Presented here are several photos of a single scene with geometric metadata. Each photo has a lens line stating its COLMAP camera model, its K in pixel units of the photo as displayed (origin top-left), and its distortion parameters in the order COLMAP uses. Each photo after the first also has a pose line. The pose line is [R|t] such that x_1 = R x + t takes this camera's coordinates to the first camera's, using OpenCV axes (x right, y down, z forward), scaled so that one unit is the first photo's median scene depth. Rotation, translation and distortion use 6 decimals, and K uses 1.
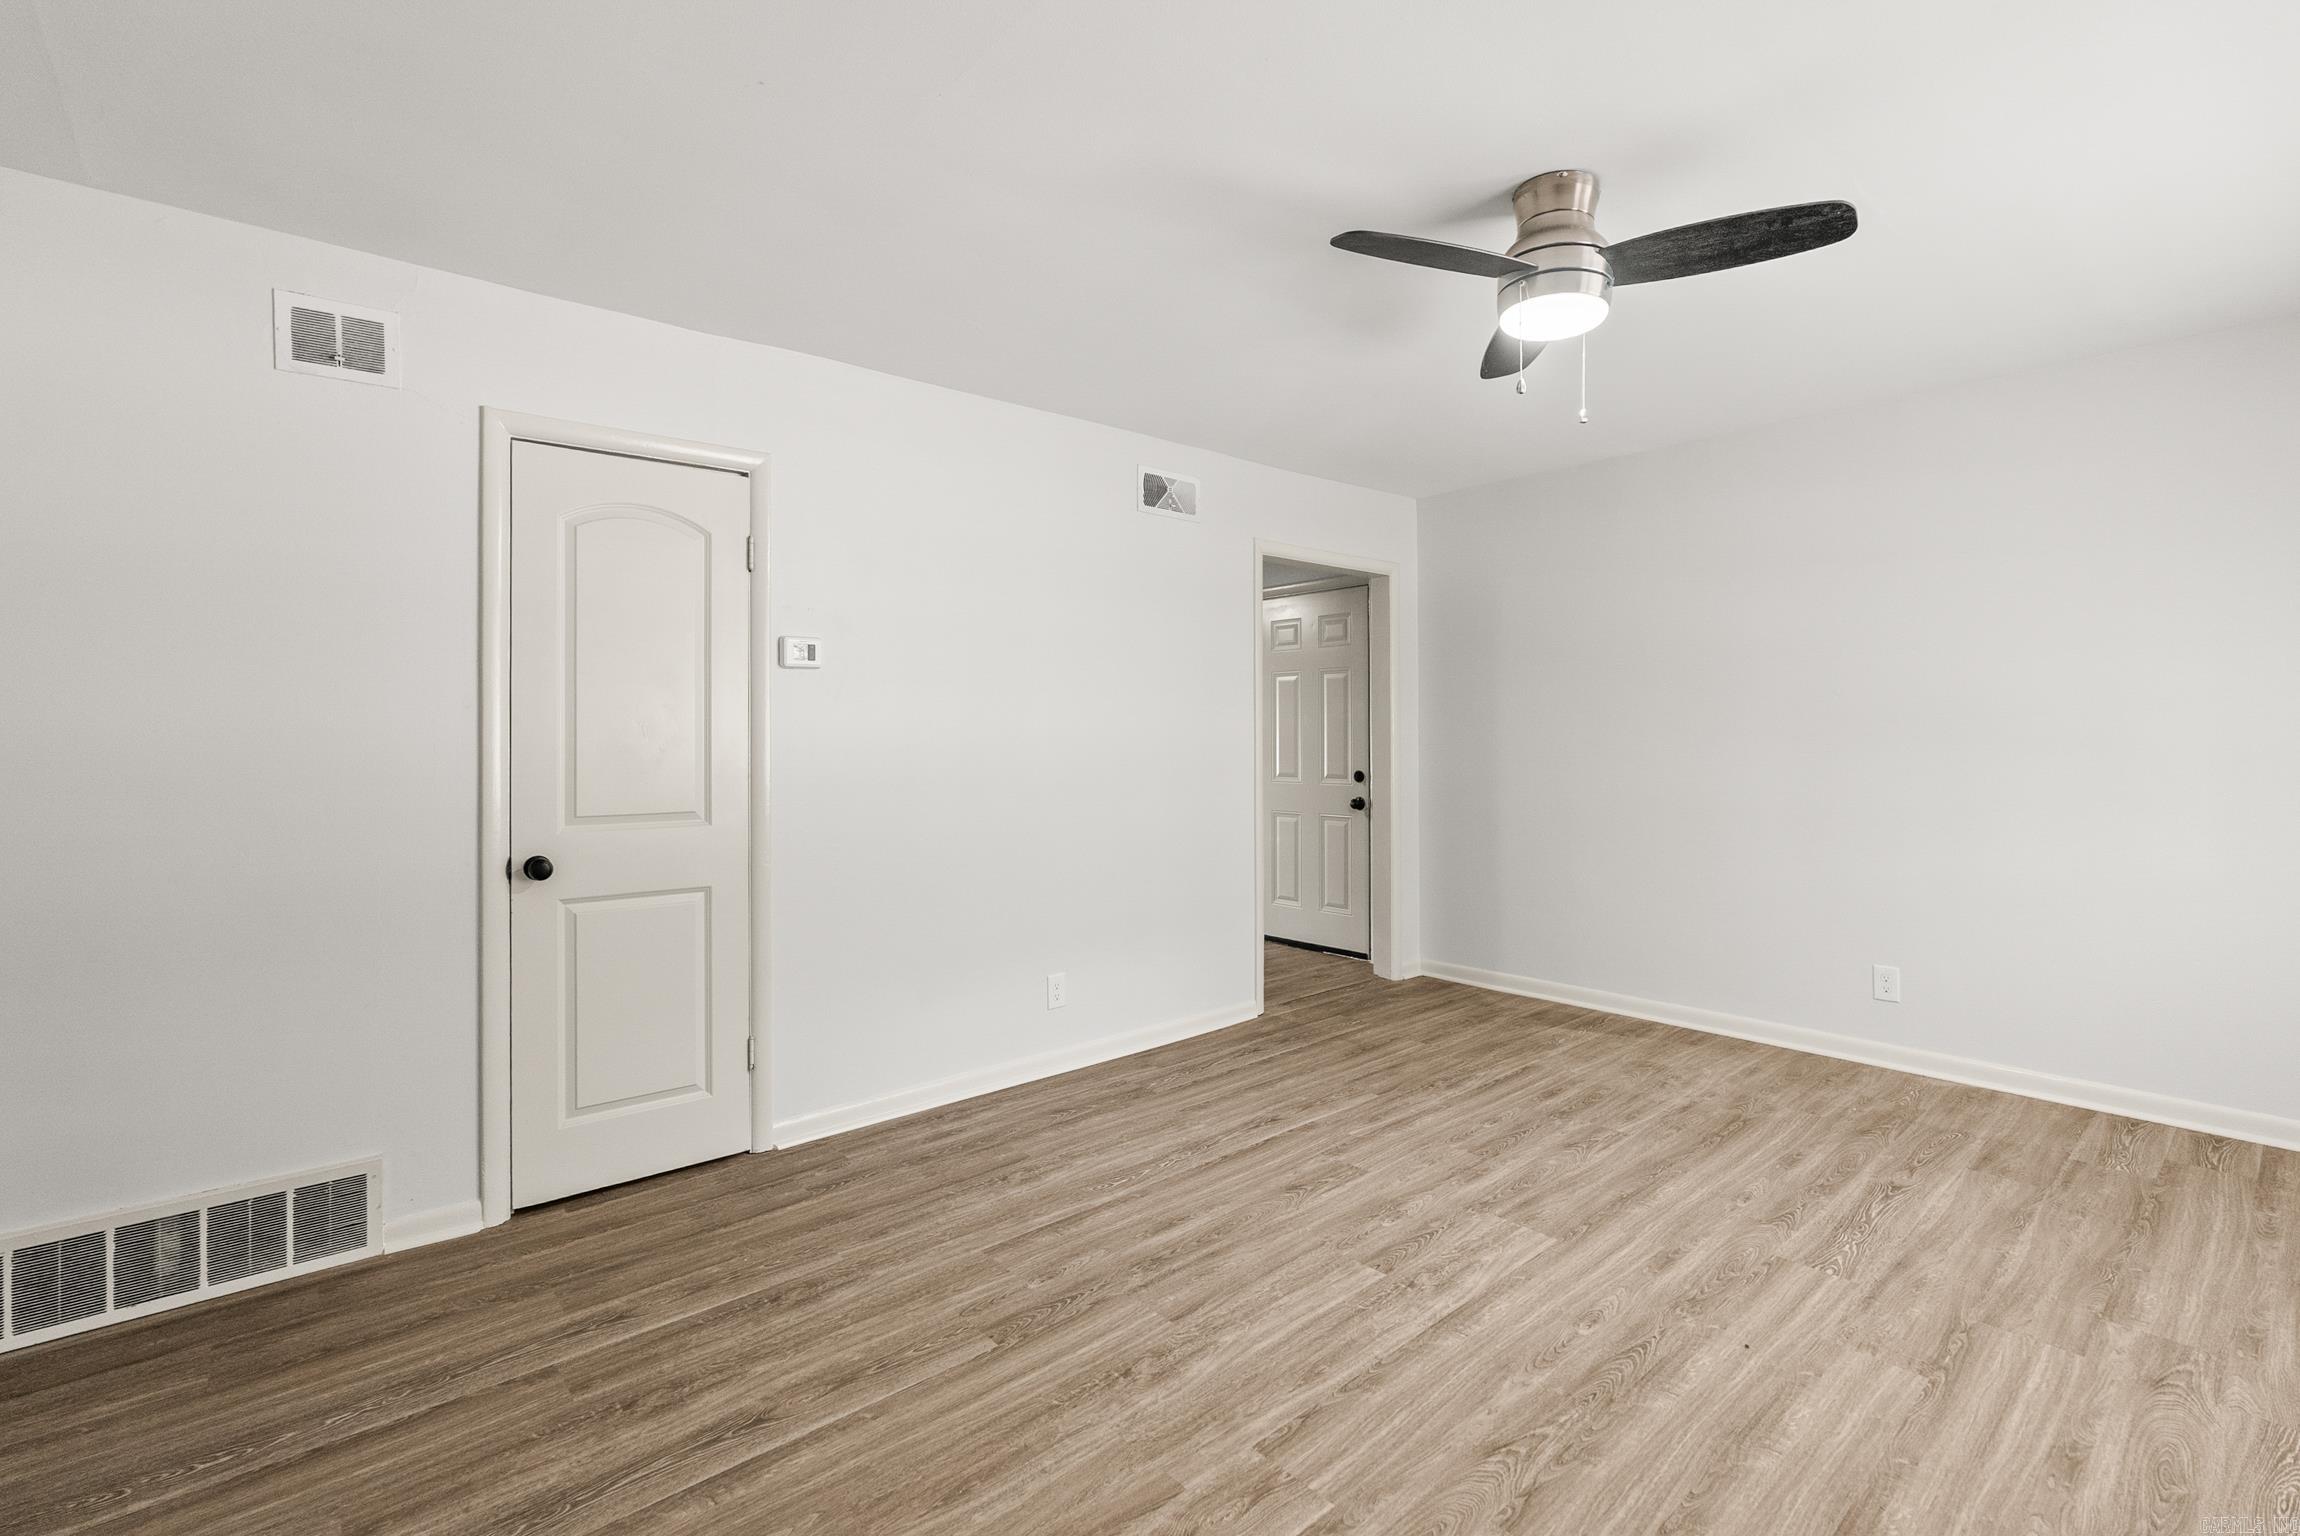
lens RADIAL K [[1033.6, 0, 1157.6], [0, 1033.6, 748.6], [0, 0, 1]] dist [-0.007265, 0.001475]
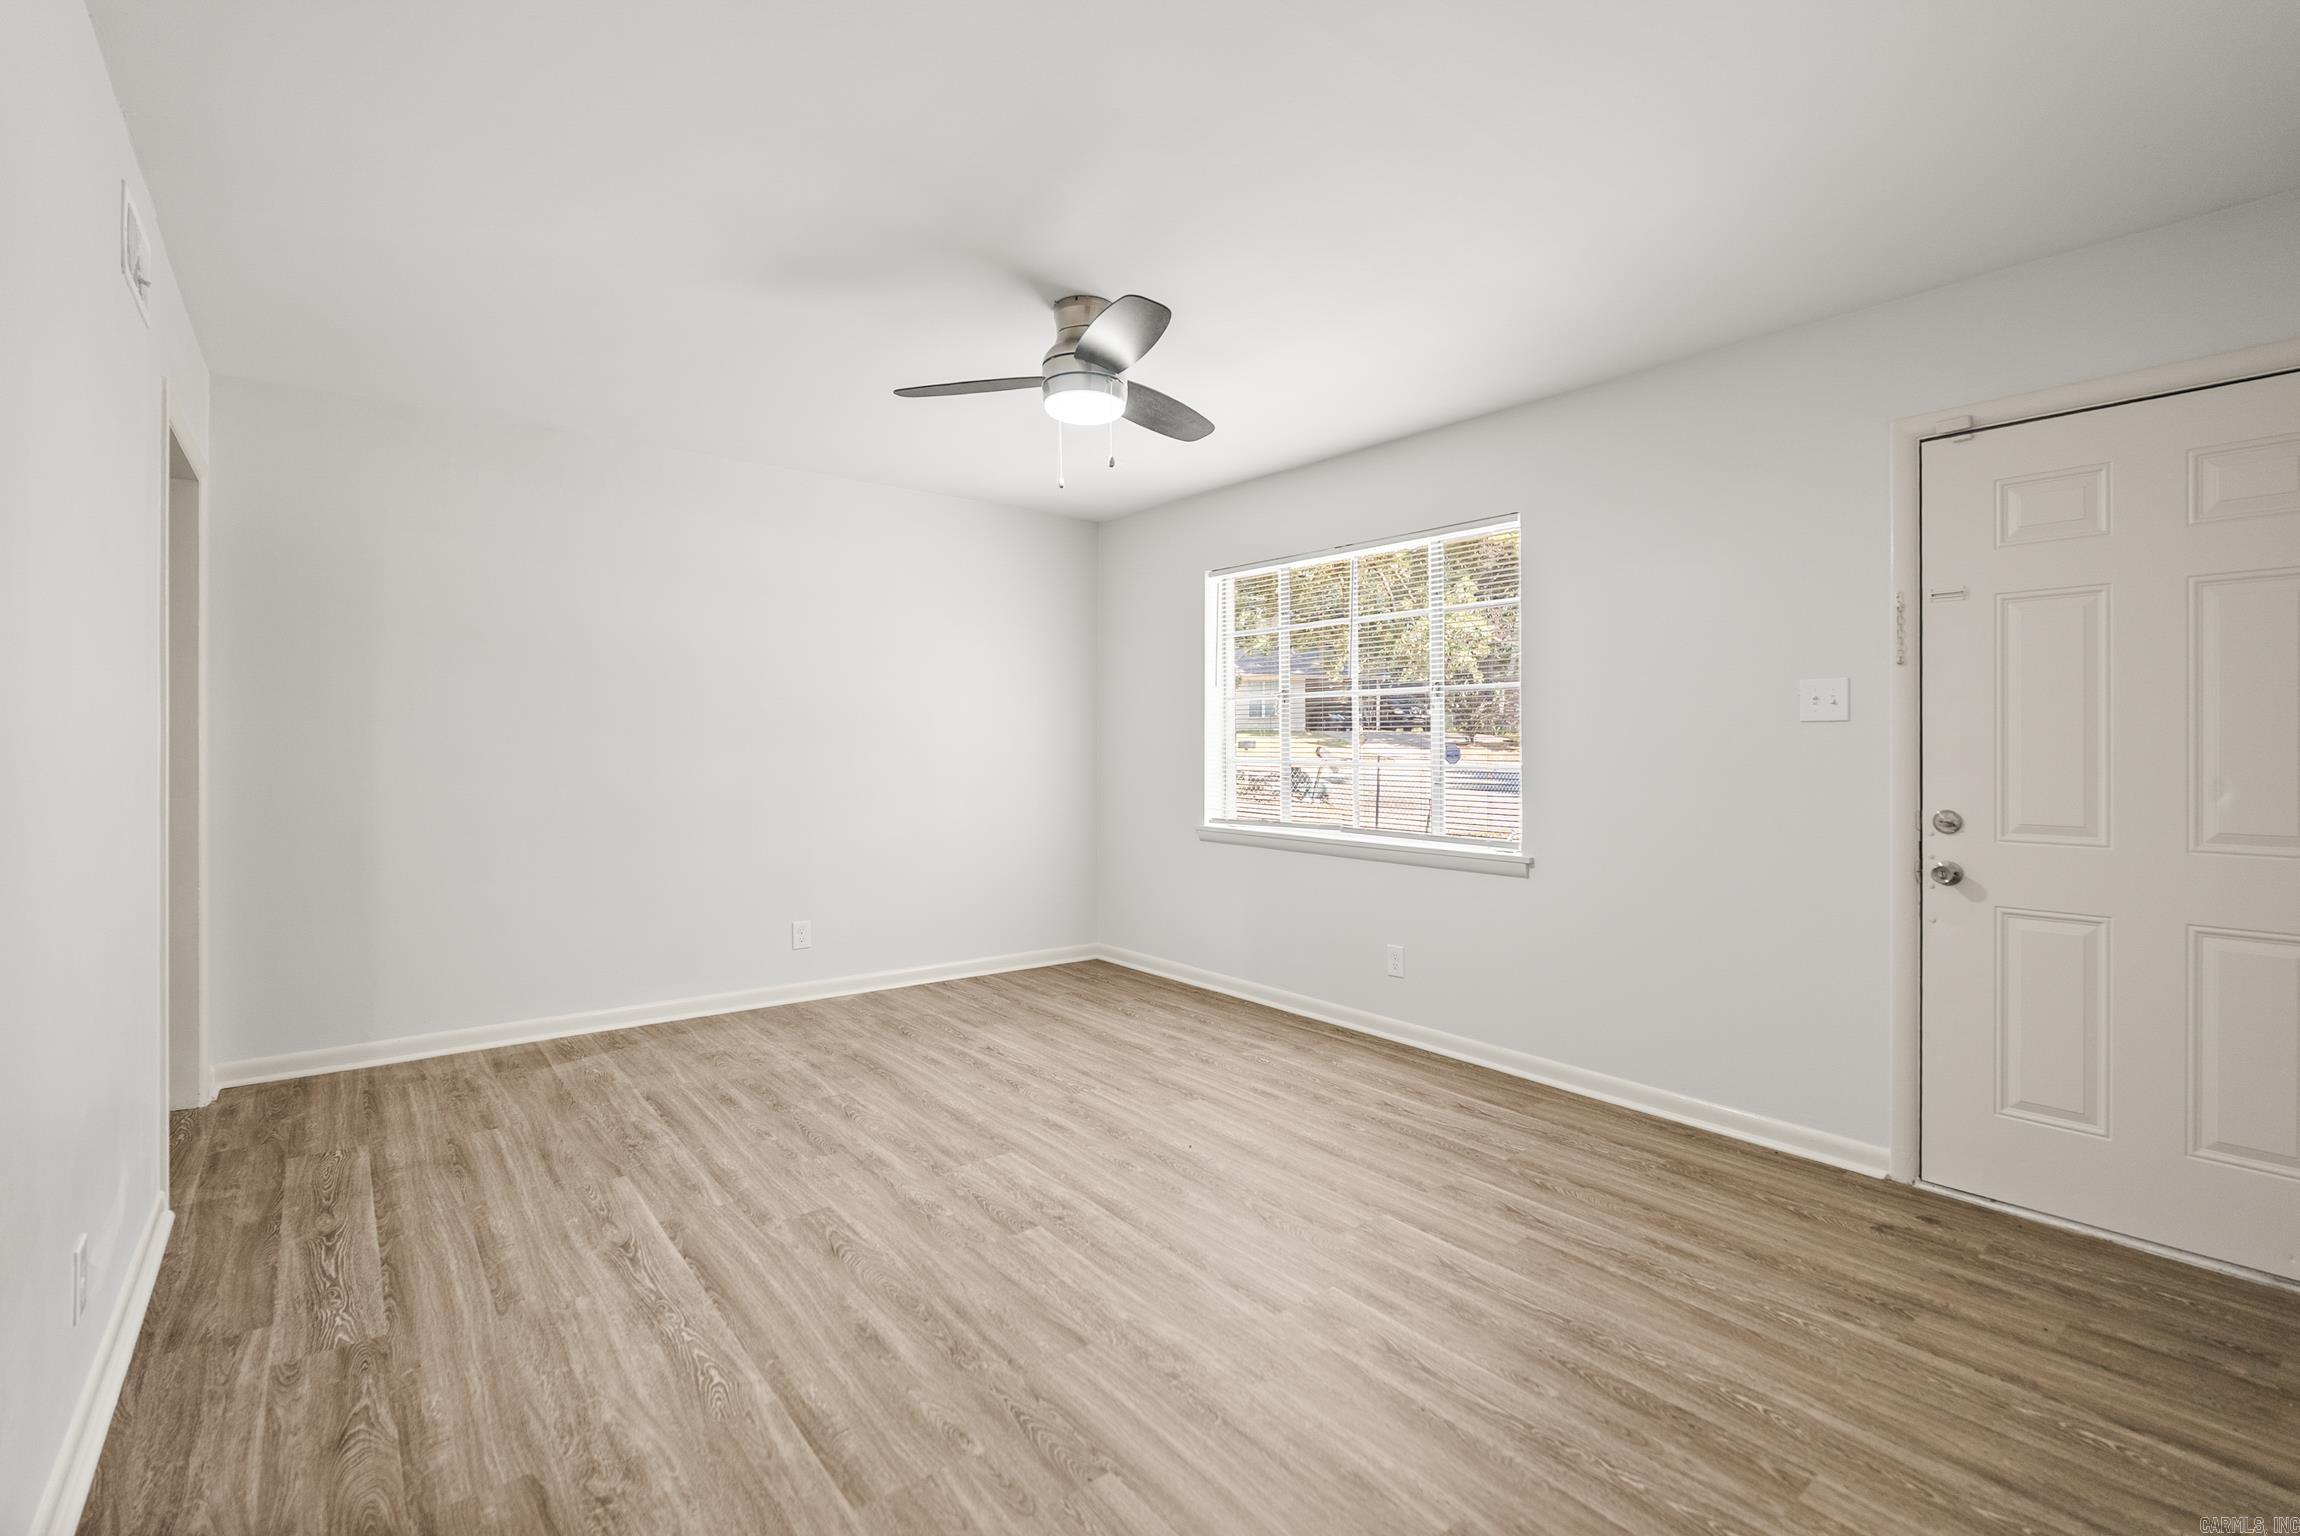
lens RADIAL K [[1033.6, 0, 1160.6], [0, 1033.6, 760.5], [0, 0, 1]] dist [-0.007265, 0.001475]
pose [[0.039599, -0.009927, 0.999166, -0.806572], [0.003749, 0.999945, 0.009786, 0.007308], [-0.999209, 0.003358, 0.039634, 0.776761]]
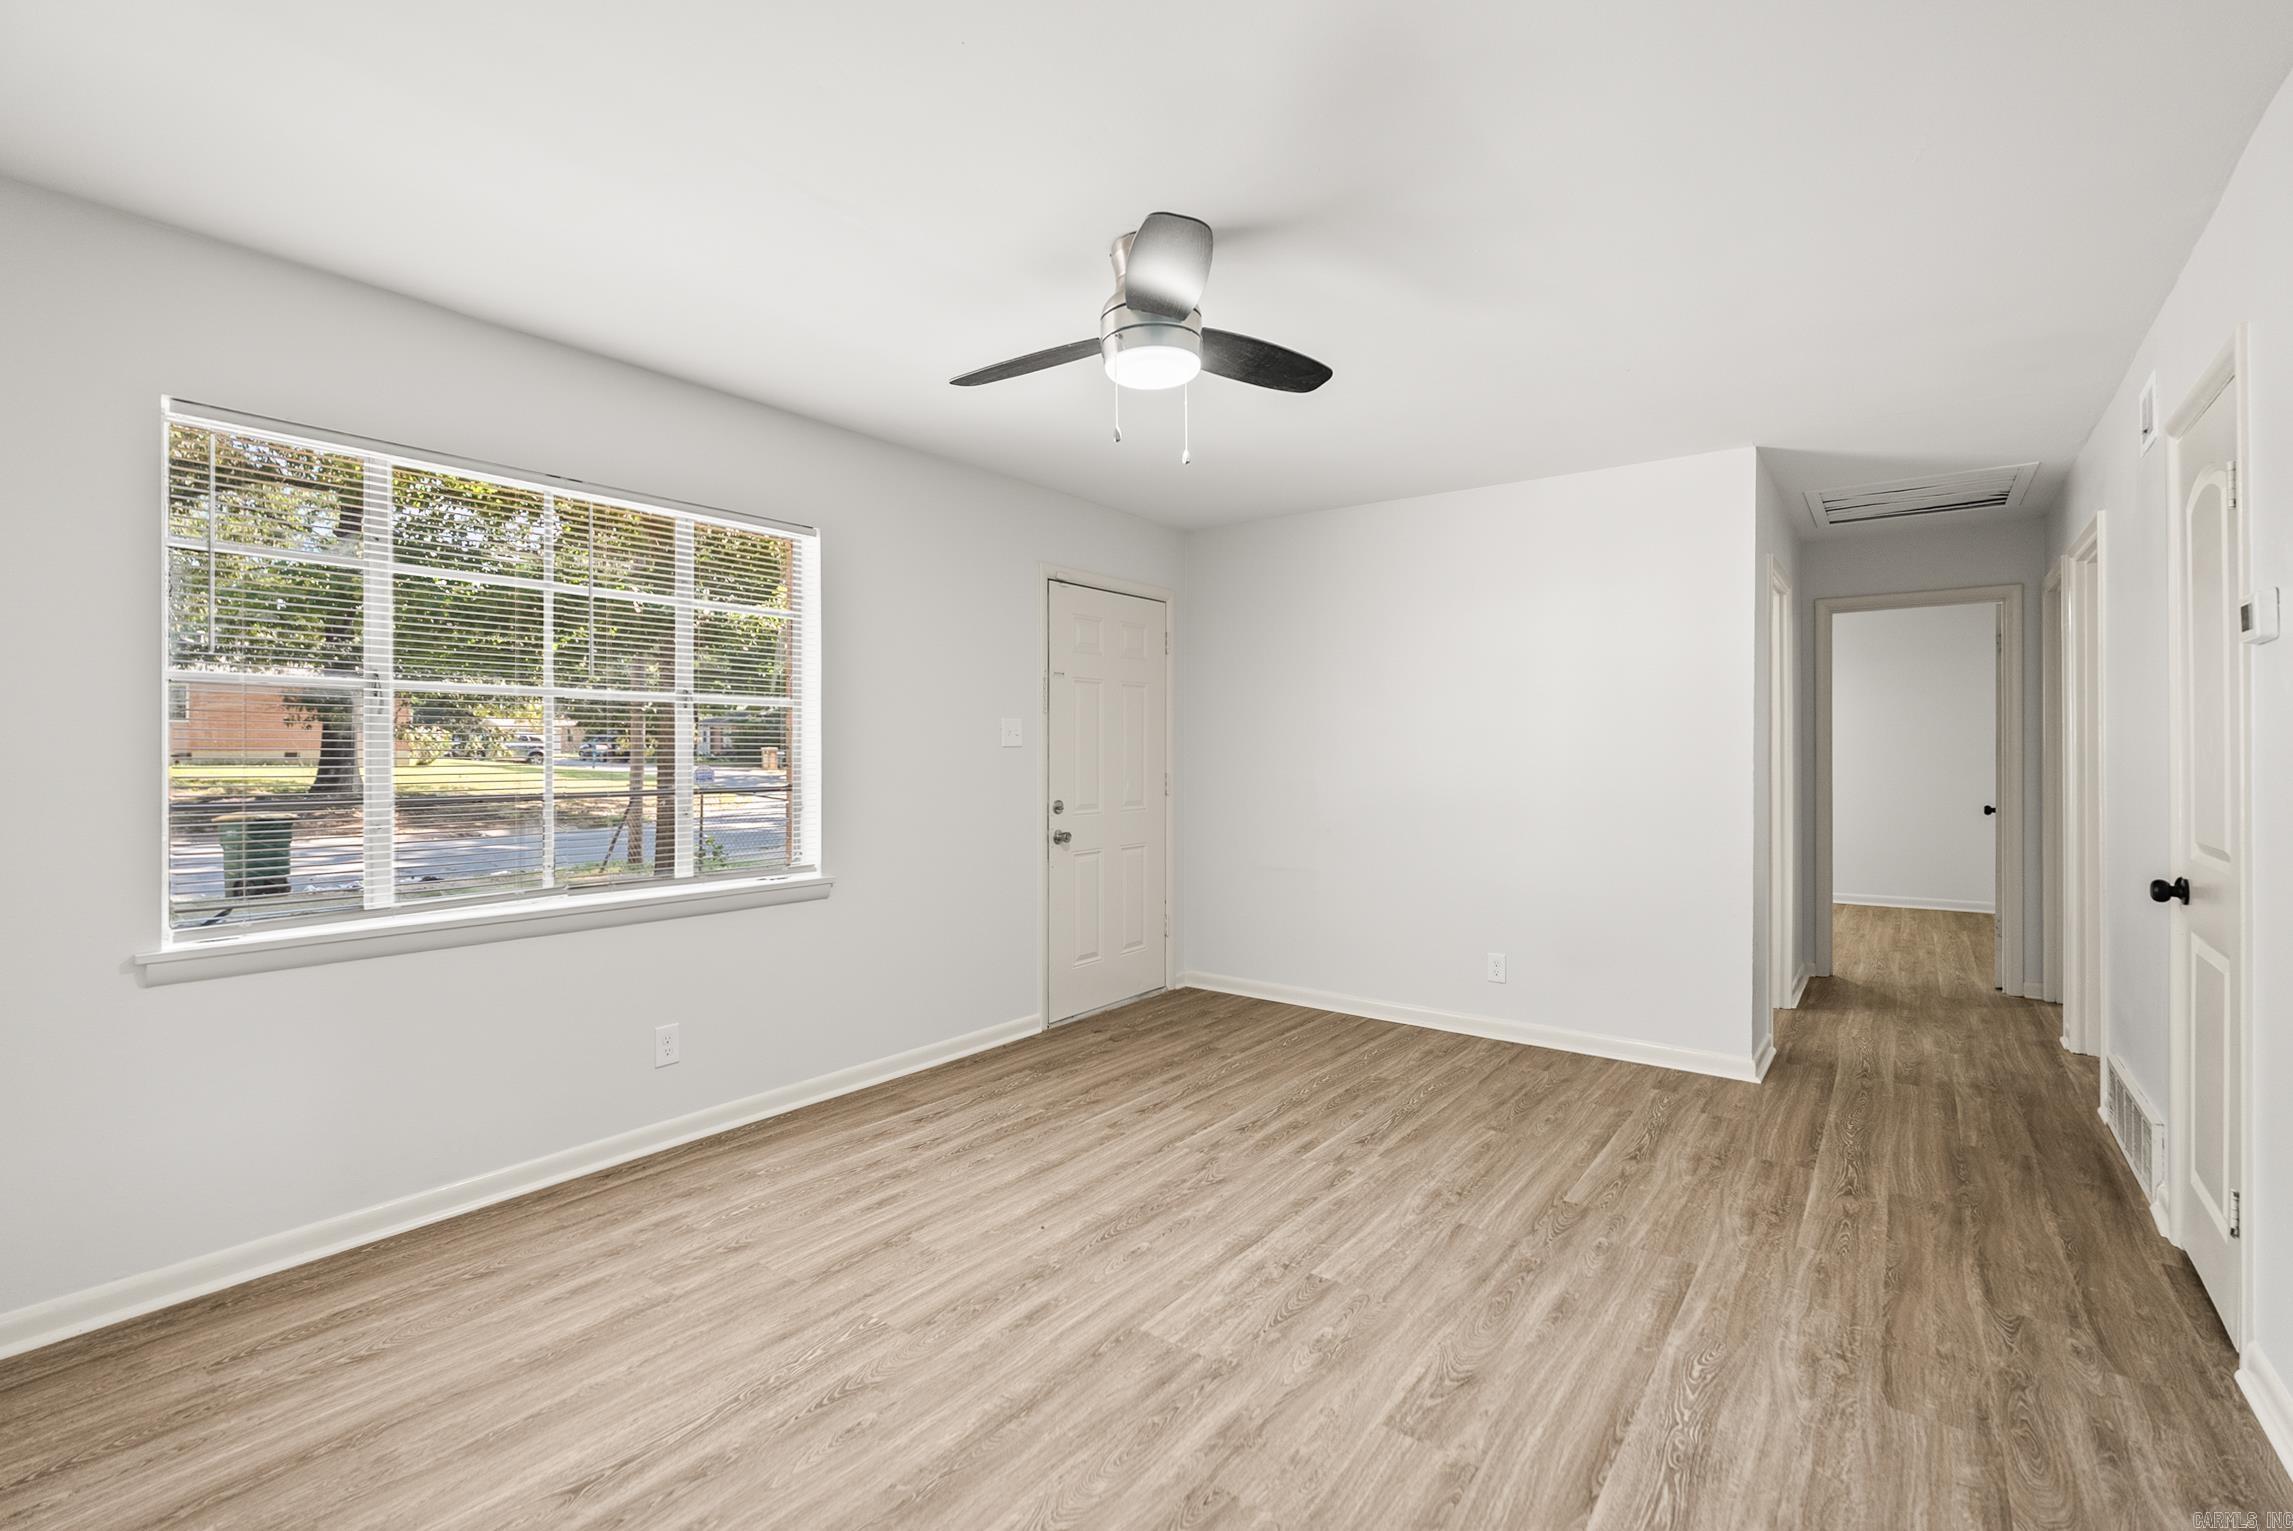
lens RADIAL K [[1030.4, 0, 1143.2], [0, 1030.4, 776.9], [0, 0, 1]] dist [-0.007265, 0.001475]
pose [[-0.978346, 0.010683, -0.206699, 0.562566], [0.004708, 0.999557, 0.029380, -0.023799], [0.206922, 0.027770, -0.977963, 1.853081]]
